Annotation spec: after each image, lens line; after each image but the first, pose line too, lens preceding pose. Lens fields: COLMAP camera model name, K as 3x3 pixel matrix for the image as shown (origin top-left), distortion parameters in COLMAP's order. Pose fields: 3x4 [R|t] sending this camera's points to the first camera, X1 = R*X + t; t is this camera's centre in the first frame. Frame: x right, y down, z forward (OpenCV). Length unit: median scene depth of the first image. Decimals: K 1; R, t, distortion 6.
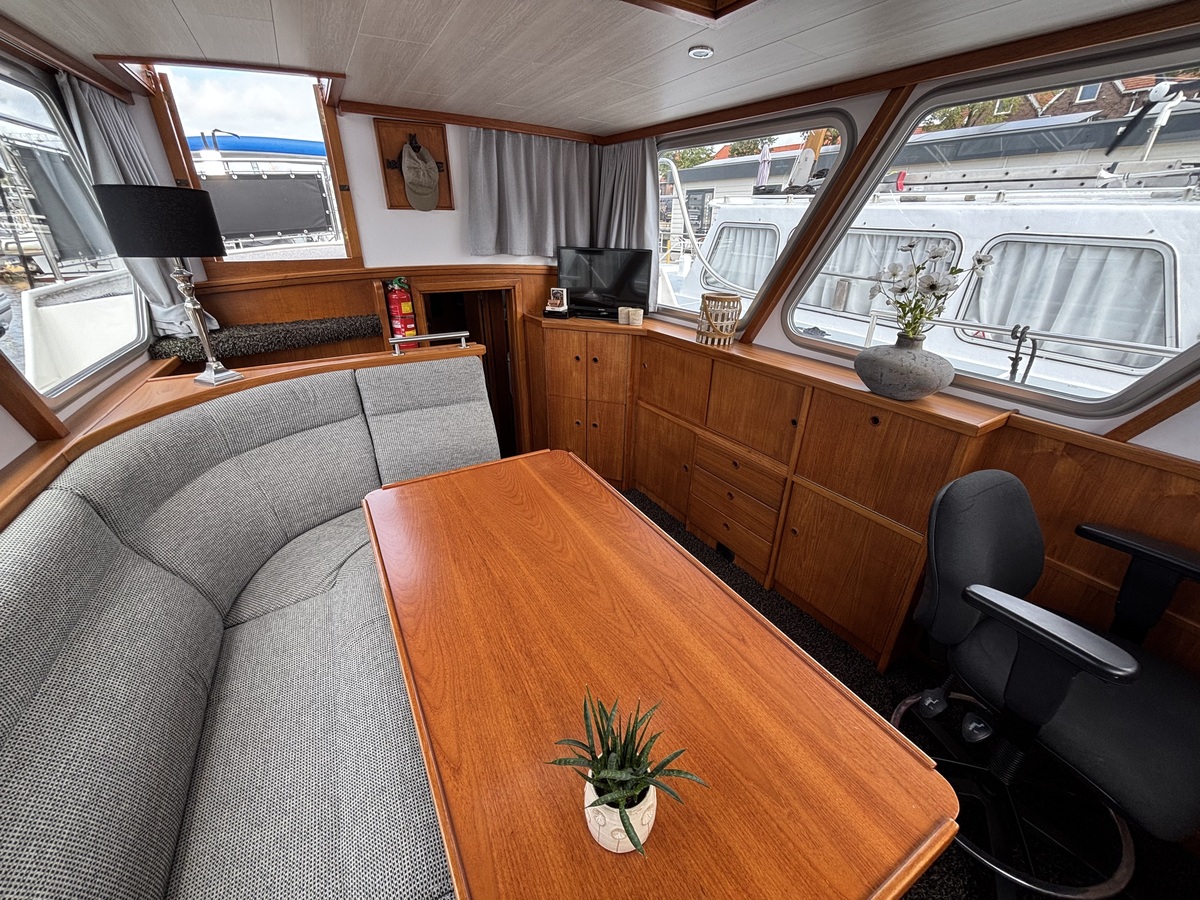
lens RADIAL K [[479.4, 0, 602.8], [0, 479.4, 457.5], [0, 0, 1]] dist [-0.000350, 0.001275]
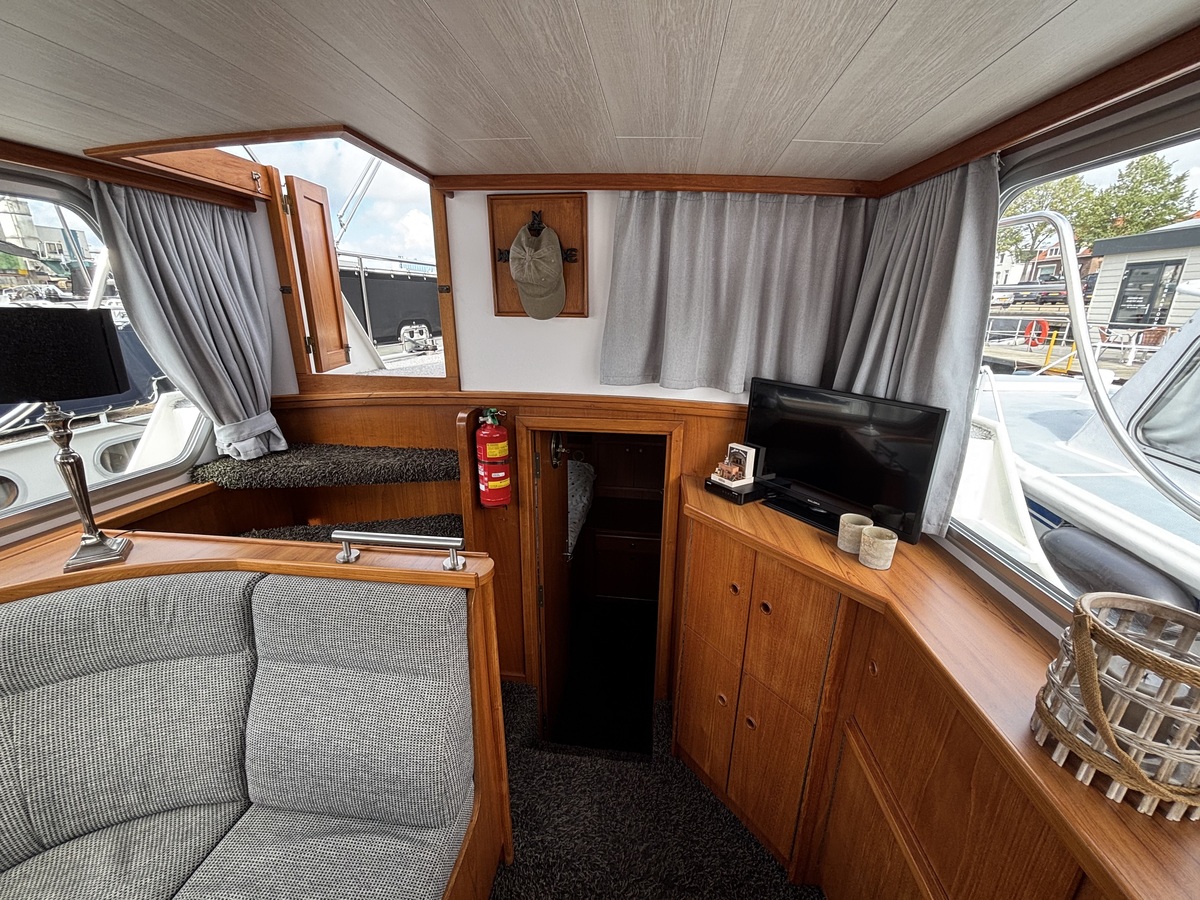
lens RADIAL K [[479.4, 0, 606.5], [0, 479.4, 457.1], [0, 0, 1]] dist [-0.000350, 0.001275]
pose [[0.802460, 0.180610, -0.568717, 0.114807], [-0.261919, 0.962982, -0.063749, -0.305322], [0.536150, 0.200113, 0.820059, 0.533275]]
